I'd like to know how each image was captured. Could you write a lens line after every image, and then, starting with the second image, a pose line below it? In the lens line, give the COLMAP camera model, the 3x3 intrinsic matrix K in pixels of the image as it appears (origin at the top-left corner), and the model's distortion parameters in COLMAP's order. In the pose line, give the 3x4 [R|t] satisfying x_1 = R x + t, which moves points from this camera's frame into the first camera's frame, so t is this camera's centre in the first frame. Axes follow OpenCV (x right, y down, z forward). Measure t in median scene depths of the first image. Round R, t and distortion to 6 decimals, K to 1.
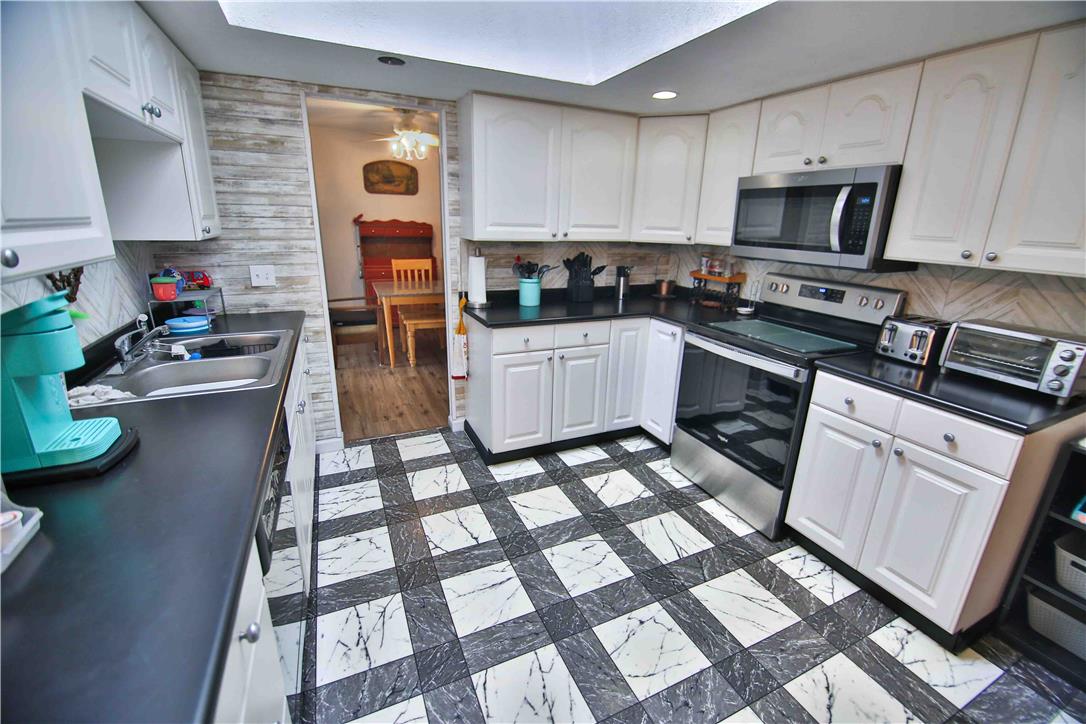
lens RADIAL K [[463.3, 0, 542.2], [0, 463.3, 361.5], [0, 0, 1]] dist [-0.021785, -0.000609]
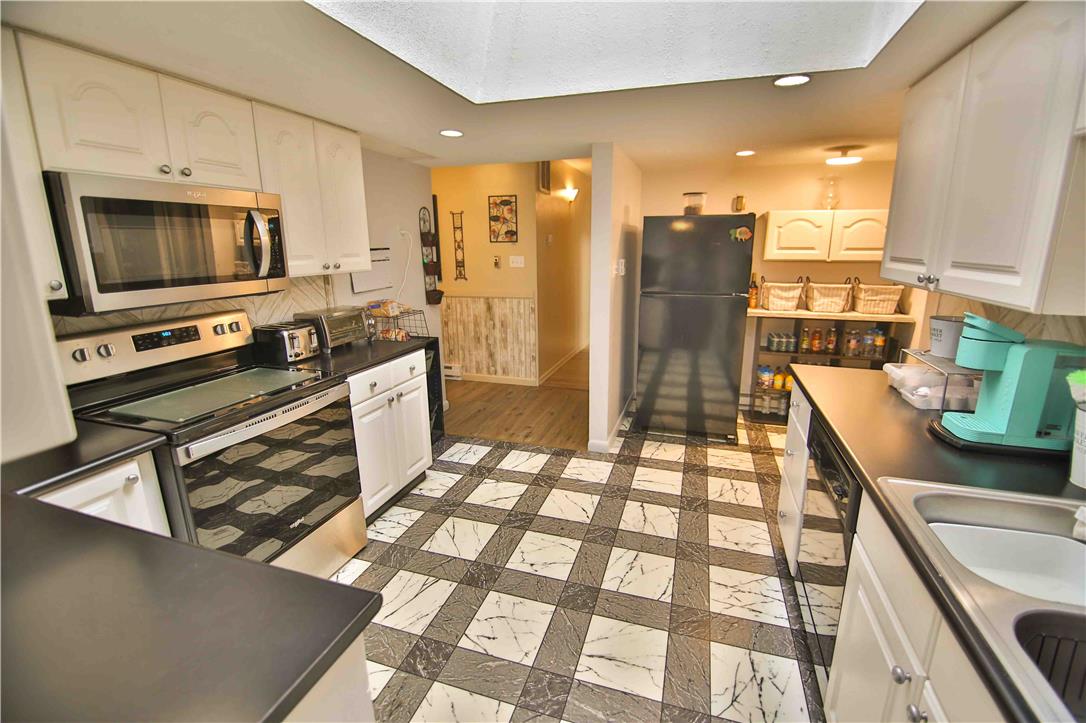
lens RADIAL K [[463.3, 0, 541.5], [0, 463.3, 356.6], [0, 0, 1]] dist [-0.021785, -0.000609]
pose [[-0.733191, -0.174771, 0.657180, -0.639665], [0.190979, 0.874594, 0.445658, -0.532284], [-0.652654, 0.452261, -0.607867, 1.614013]]
